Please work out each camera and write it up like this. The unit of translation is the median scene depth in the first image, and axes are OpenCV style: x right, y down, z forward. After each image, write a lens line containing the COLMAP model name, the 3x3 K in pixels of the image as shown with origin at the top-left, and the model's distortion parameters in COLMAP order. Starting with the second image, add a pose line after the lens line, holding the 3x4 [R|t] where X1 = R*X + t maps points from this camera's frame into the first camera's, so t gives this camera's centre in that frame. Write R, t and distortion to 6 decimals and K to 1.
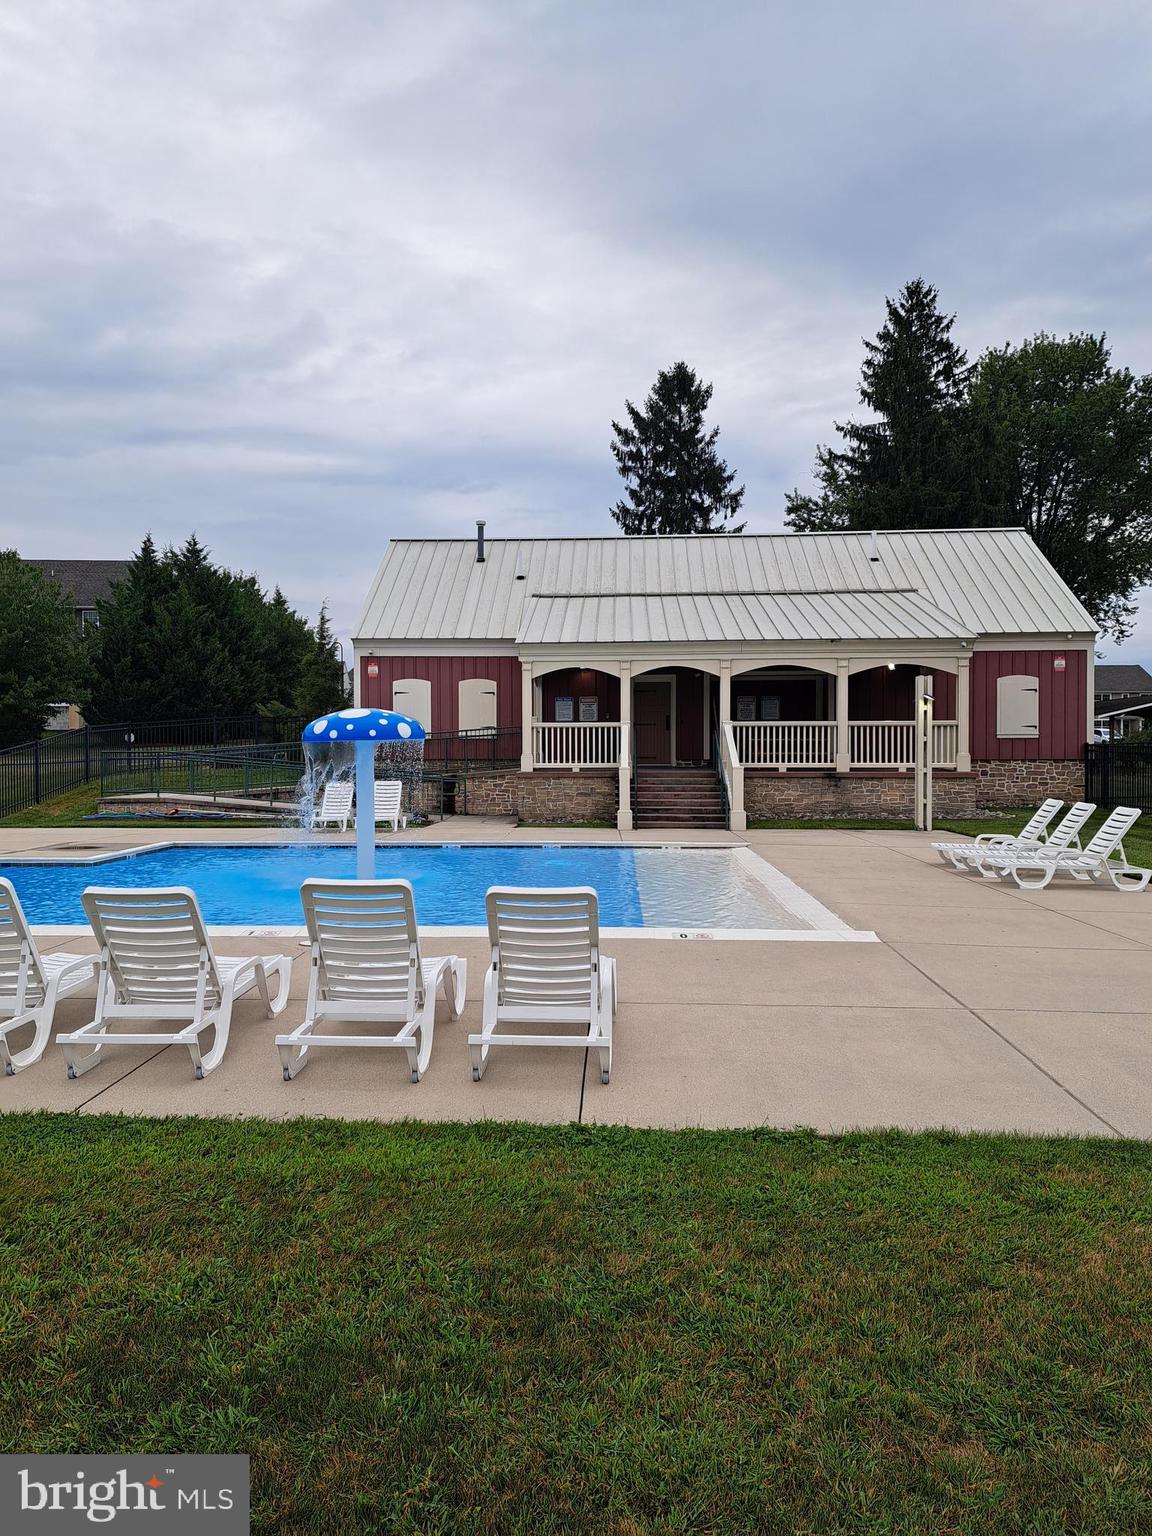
lens RADIAL K [[1094.1, 0, 572.1], [0, 1094.1, 817.7], [0, 0, 1]] dist [0.076137, -0.002965]
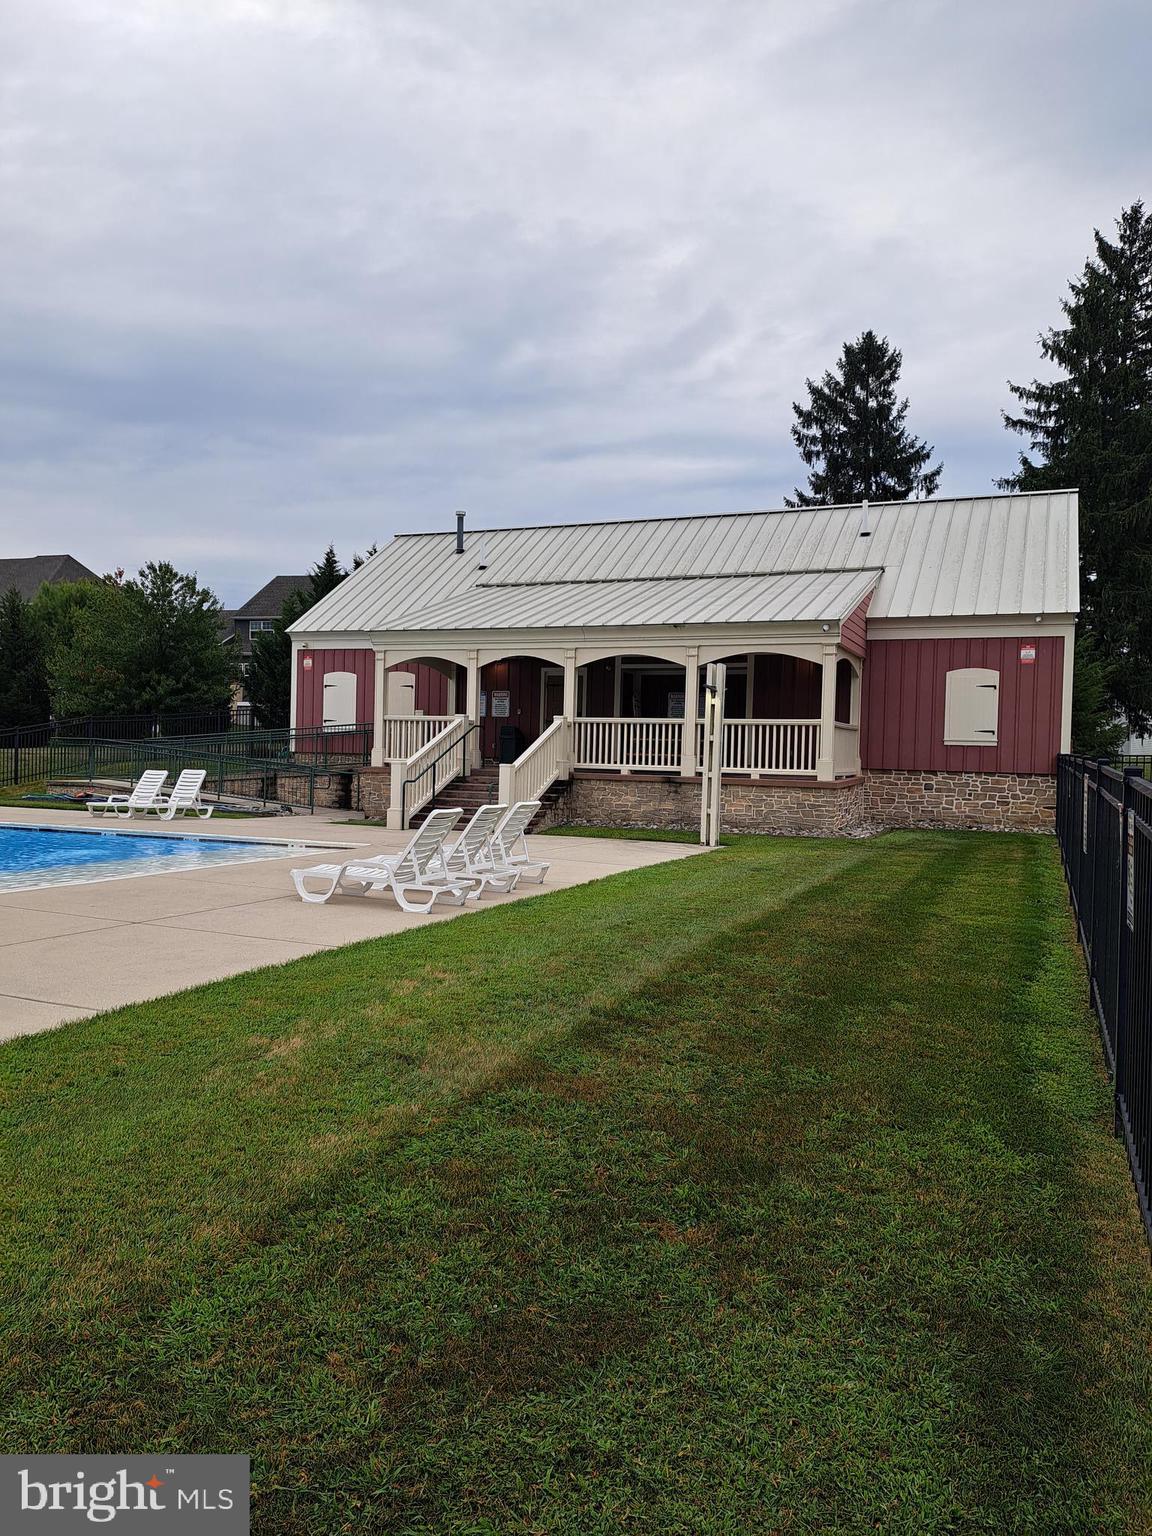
lens RADIAL K [[1107.6, 0, 570.9], [0, 1107.6, 827.4], [0, 0, 1]] dist [0.033302, -0.006480]
pose [[0.940076, 0.047563, -0.337630, 0.197171], [-0.048319, 0.998813, 0.006169, -0.001332], [0.337523, 0.010514, 0.941259, 0.064885]]
